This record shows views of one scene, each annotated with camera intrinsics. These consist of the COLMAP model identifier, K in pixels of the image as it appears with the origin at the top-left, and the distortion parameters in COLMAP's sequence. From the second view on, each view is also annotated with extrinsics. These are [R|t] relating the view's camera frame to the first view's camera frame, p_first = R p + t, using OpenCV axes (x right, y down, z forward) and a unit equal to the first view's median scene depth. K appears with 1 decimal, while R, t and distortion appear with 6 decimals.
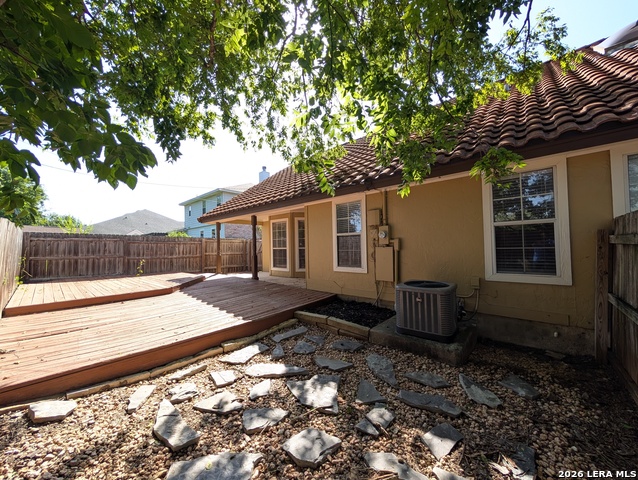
lens RADIAL K [[241.1, 0, 320.5], [0, 241.1, 241.0], [0, 0, 1]] dist [0.000200, -0.000005]
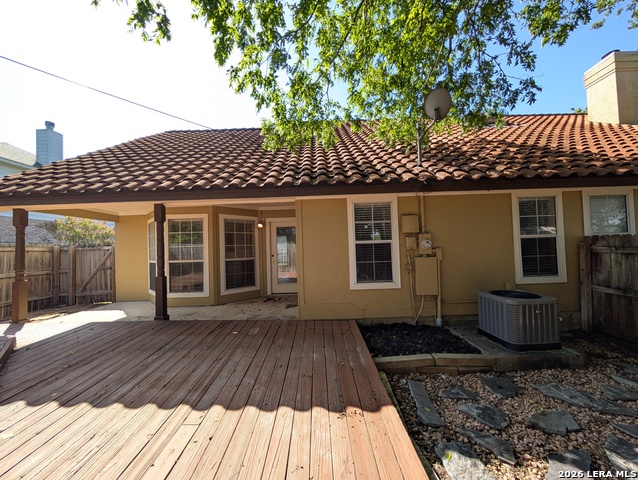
lens RADIAL K [[241.1, 0, 320.5], [0, 241.1, 241.0], [0, 0, 1]] dist [0.000200, -0.000005]
pose [[0.753240, 0.044290, 0.656252, -0.570556], [-0.001701, 0.997858, -0.065391, 0.022823], [-0.657743, 0.048139, 0.751703, 0.517922]]
